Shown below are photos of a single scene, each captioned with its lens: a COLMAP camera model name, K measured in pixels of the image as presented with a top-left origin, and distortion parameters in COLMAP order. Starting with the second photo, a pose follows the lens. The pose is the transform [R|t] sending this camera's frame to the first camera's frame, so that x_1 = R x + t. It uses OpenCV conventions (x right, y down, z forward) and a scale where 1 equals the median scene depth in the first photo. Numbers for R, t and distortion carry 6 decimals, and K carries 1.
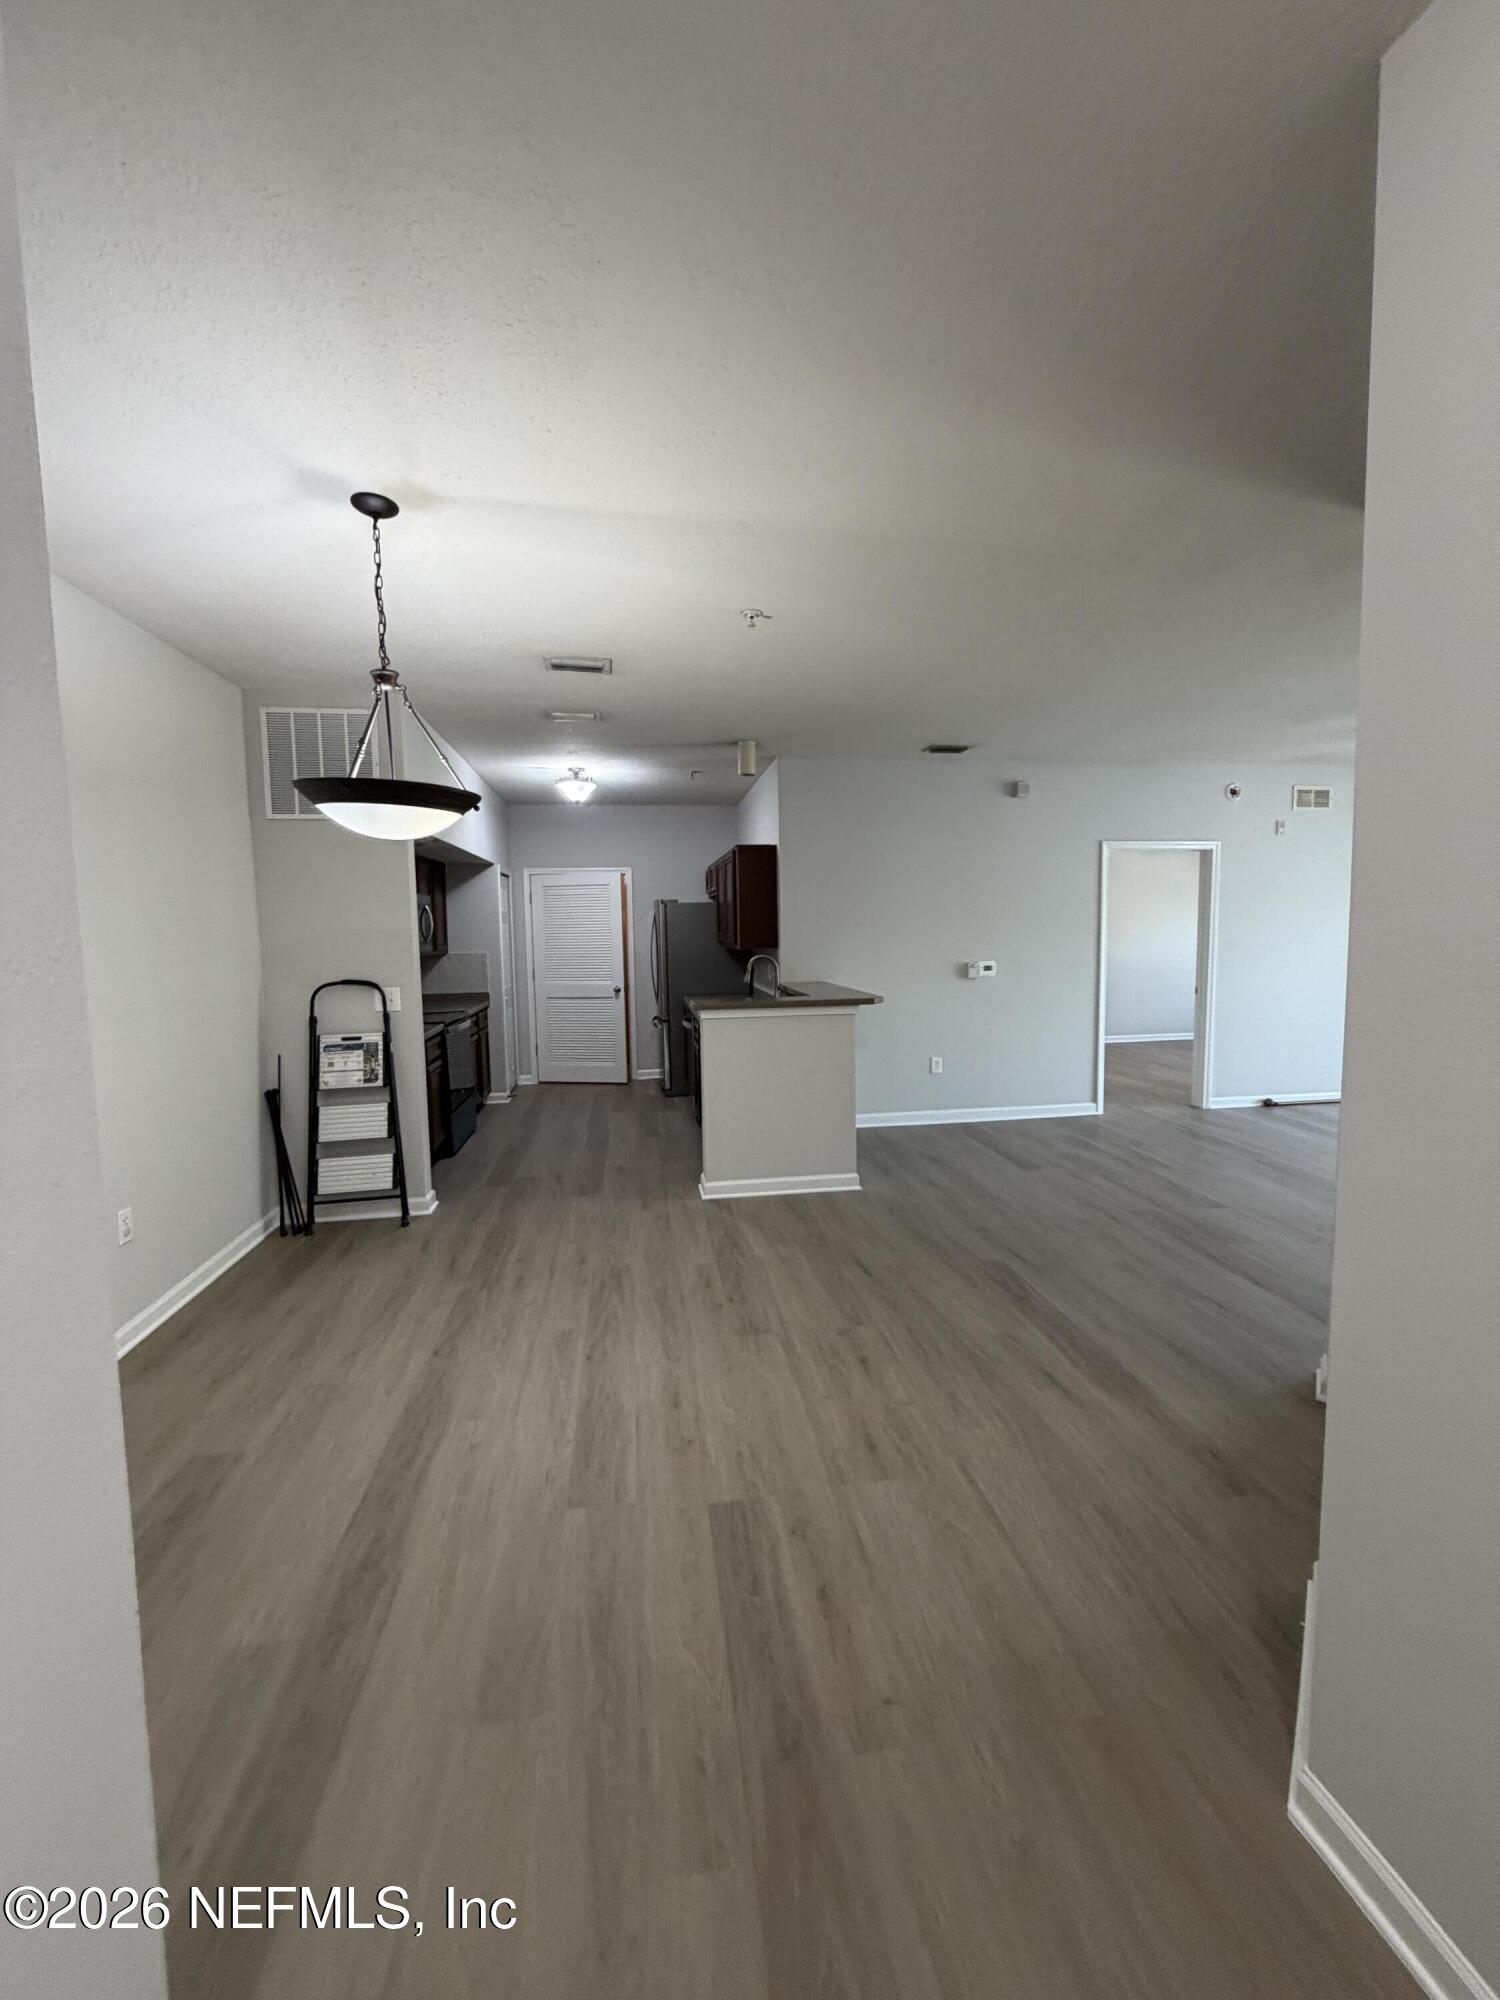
lens RADIAL K [[796.5, 0, 747.8], [0, 796.5, 993.1], [0, 0, 1]] dist [-0.000316, 0.000147]
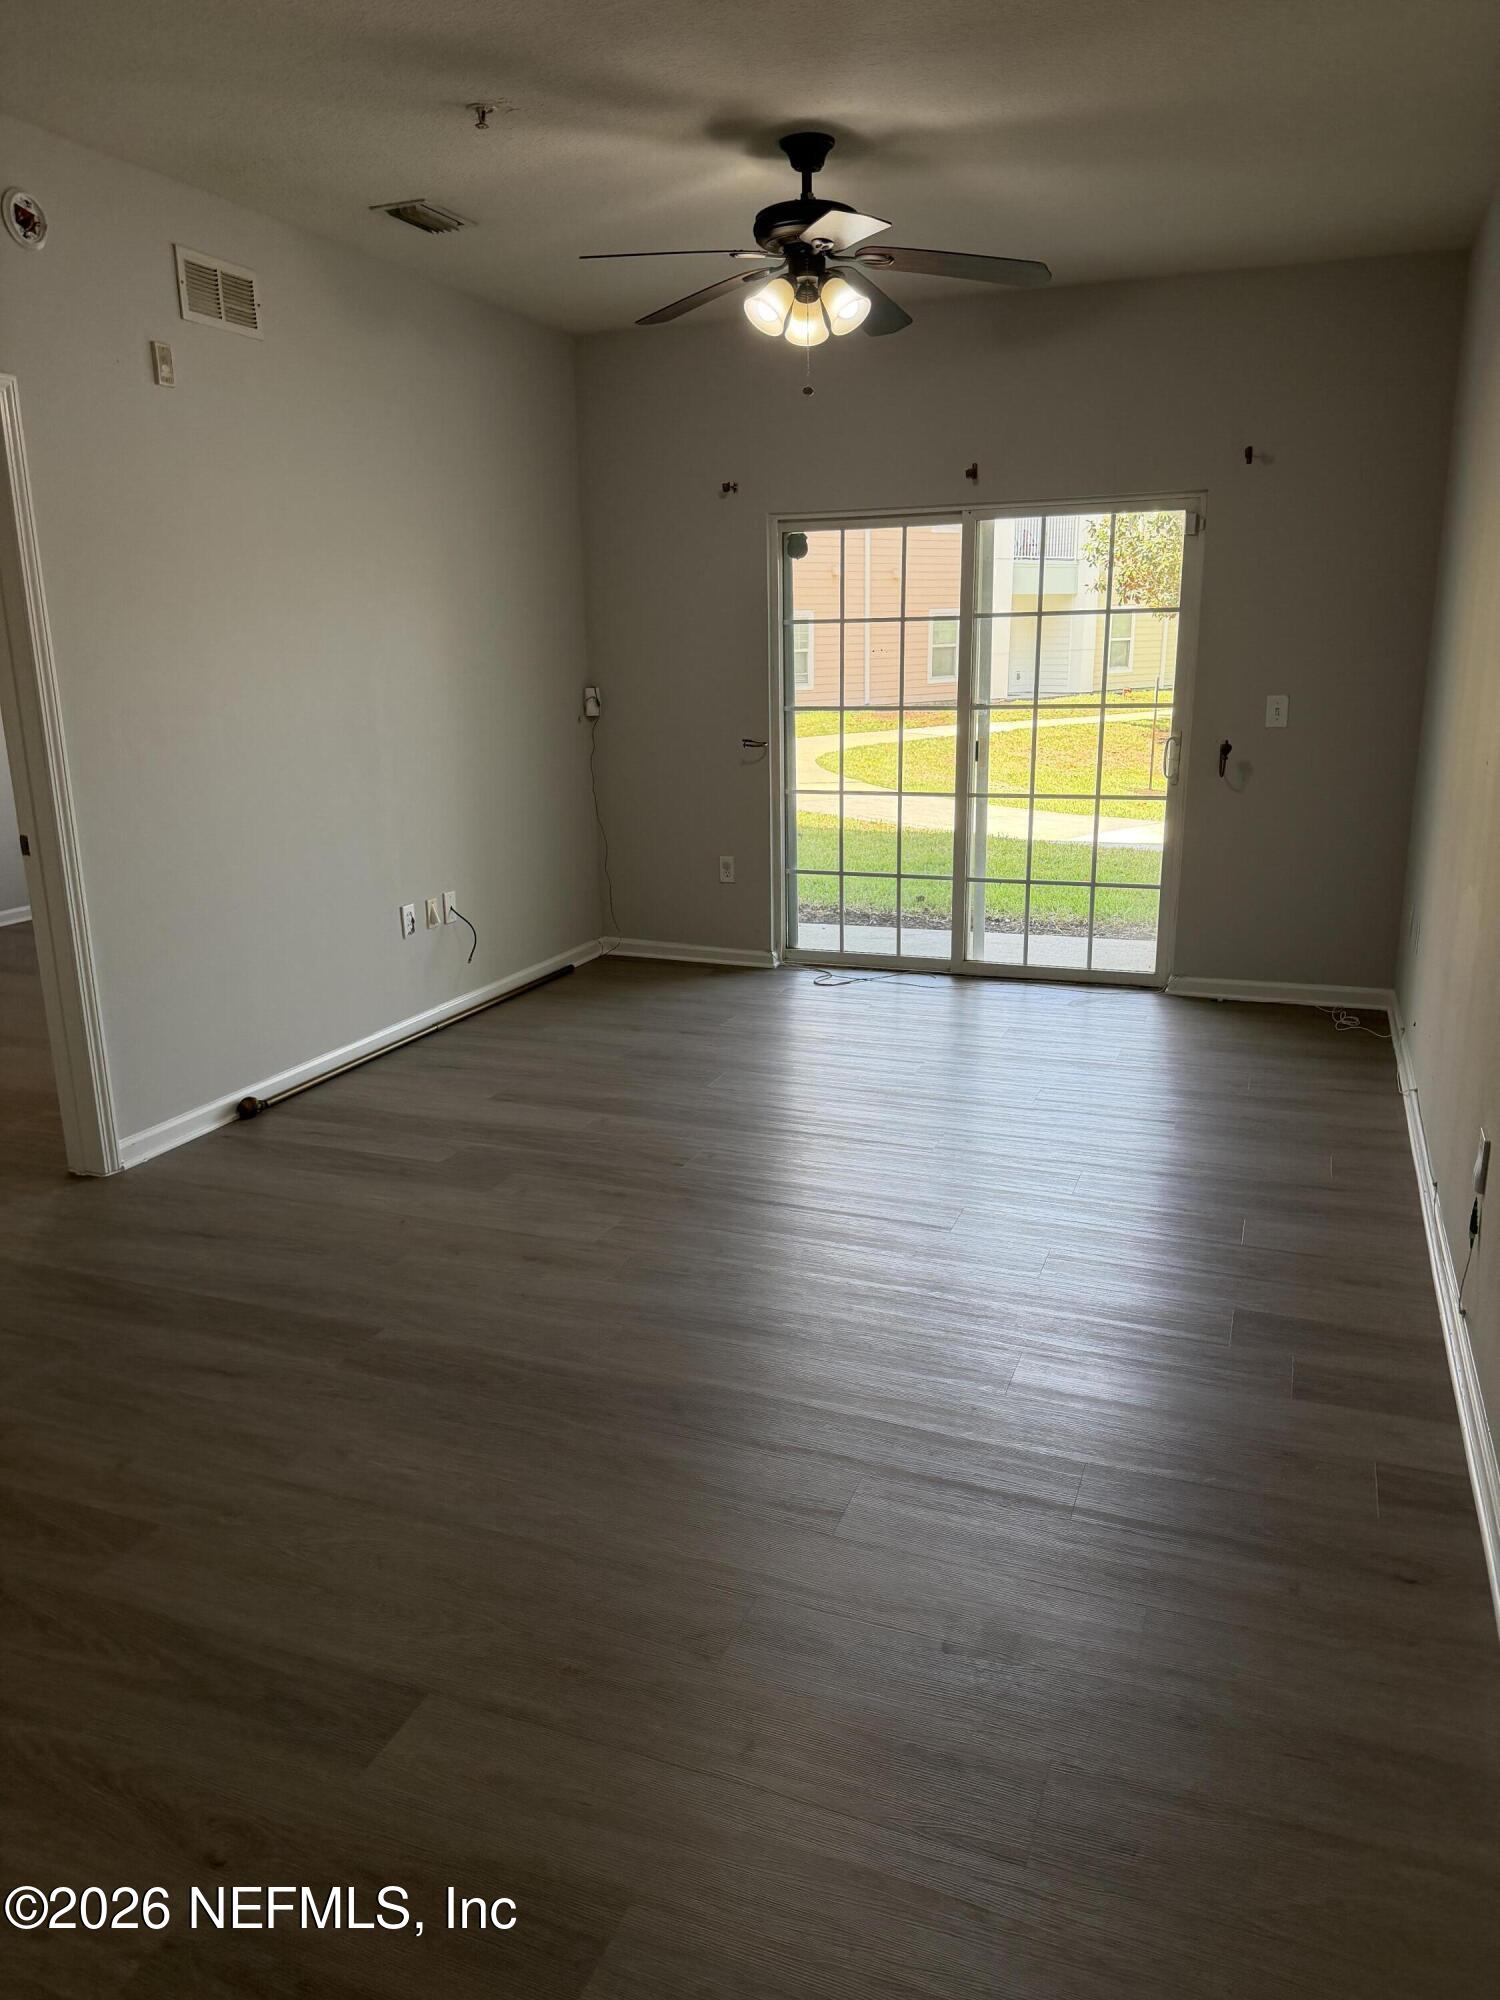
lens RADIAL K [[1407.0, 0, 748.6], [0, 1407.0, 1003.8], [0, 0, 1]] dist [0.036016, -0.040584]
pose [[0.490544, -0.214124, 0.844699, 0.293842], [0.083375, 0.976427, 0.199097, -0.047519], [-0.867419, -0.027239, 0.496833, 0.660564]]
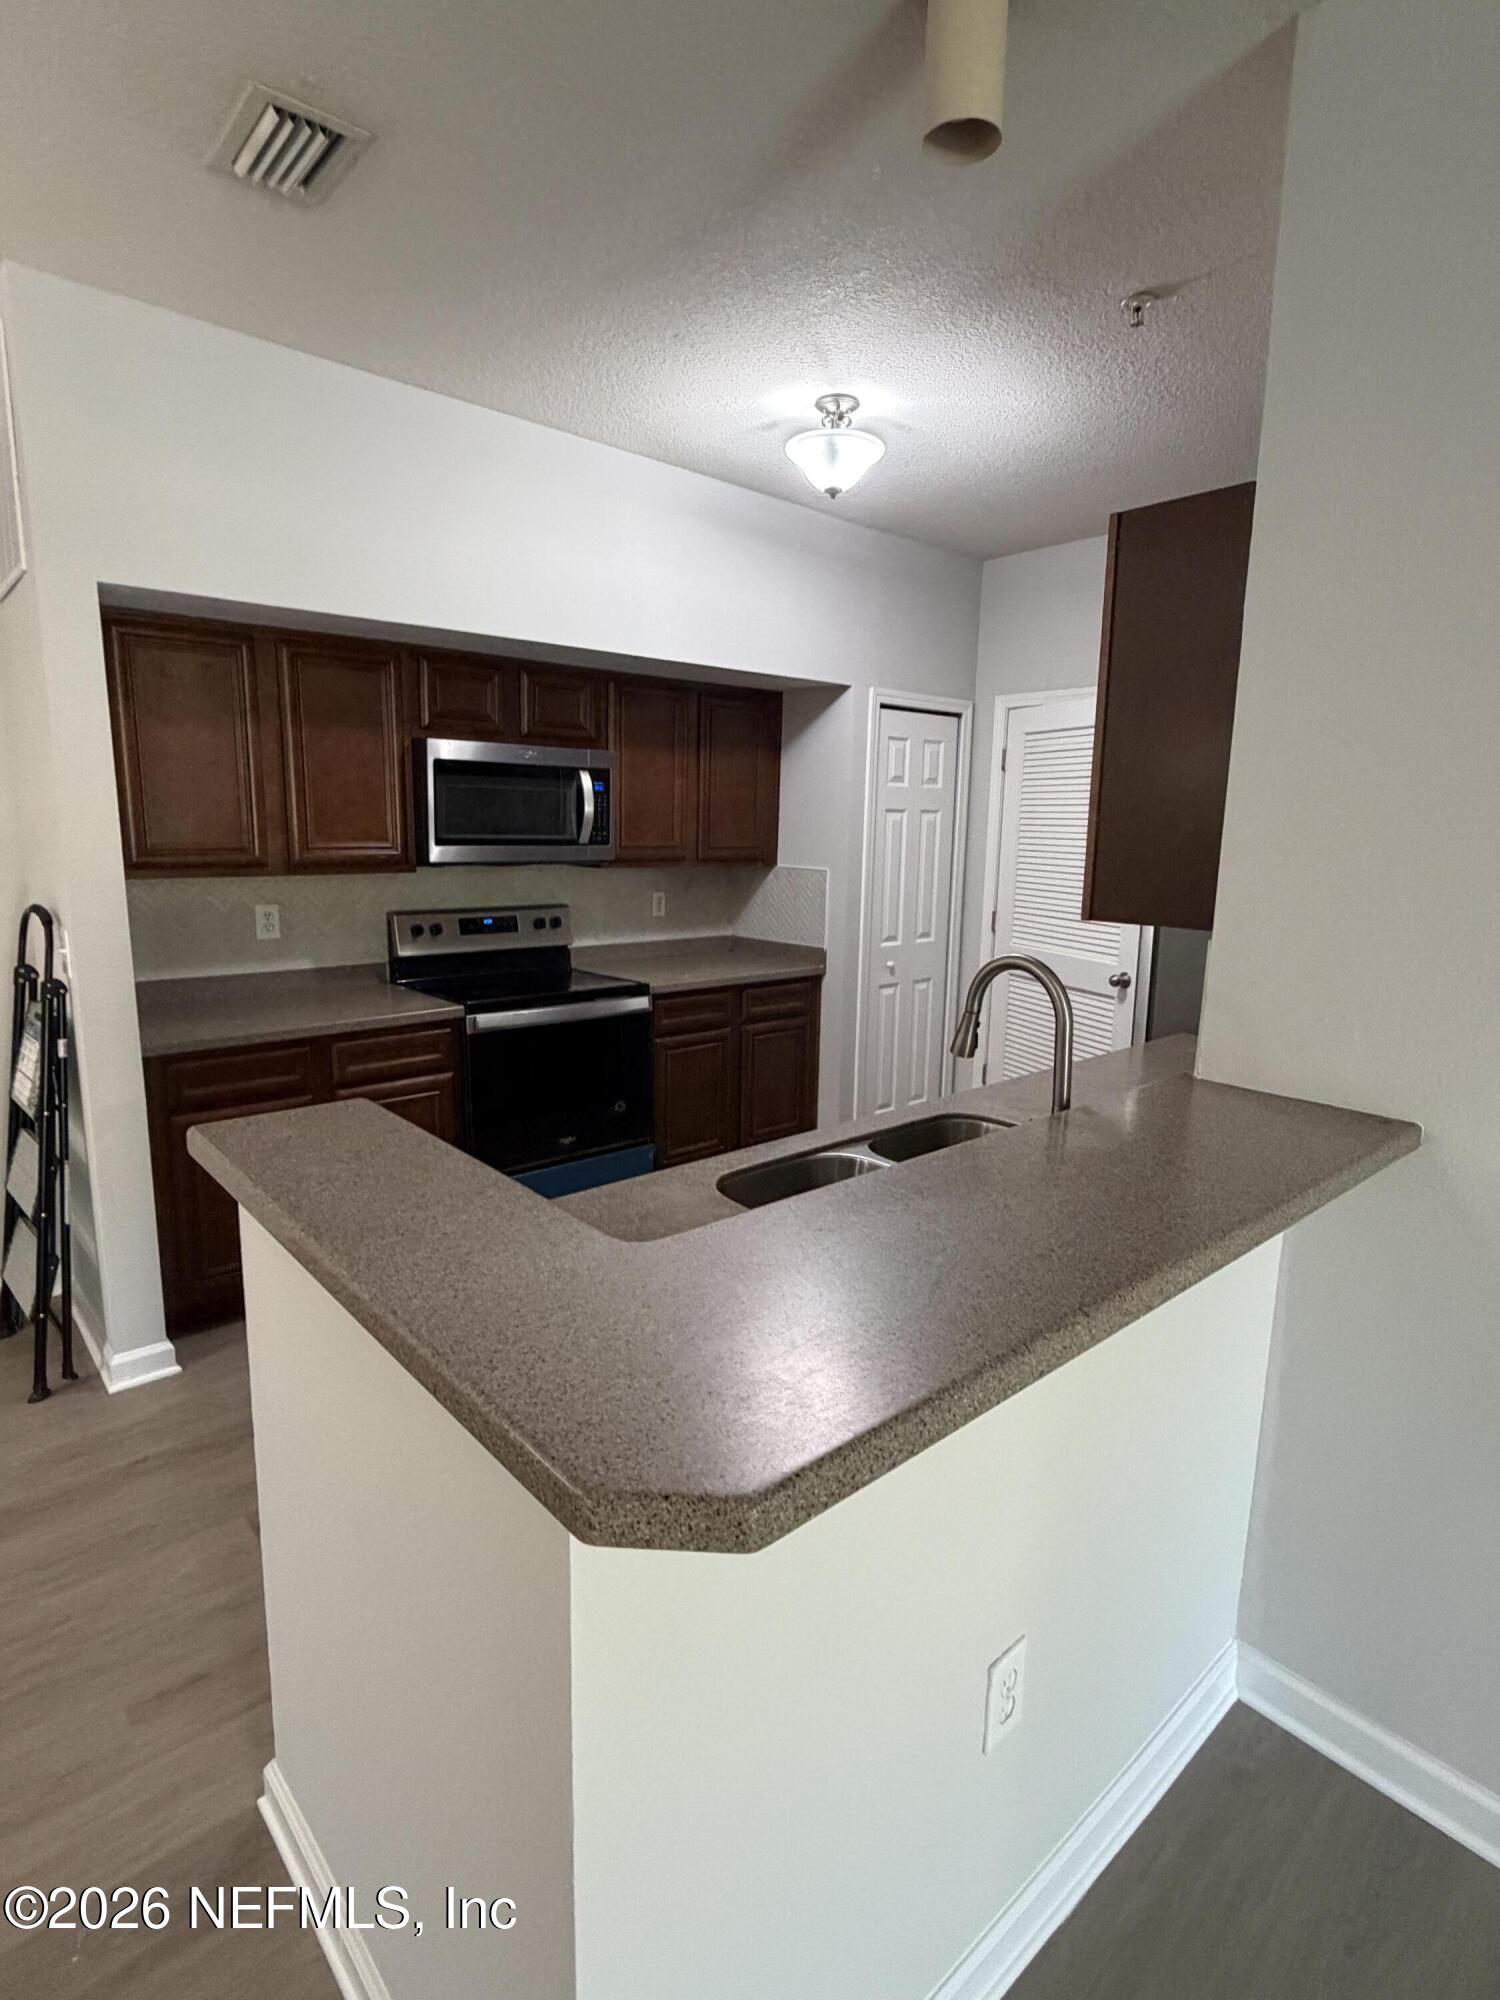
lens RADIAL K [[982.2, 0, 726.0], [0, 982.2, 996.3], [0, 0, 1]] dist [-0.002471, 0.000785]
pose [[0.534220, 0.170429, -0.827987, 0.269183], [-0.093800, 0.985369, 0.142304, -0.088231], [0.840125, 0.001644, 0.542390, 0.994905]]
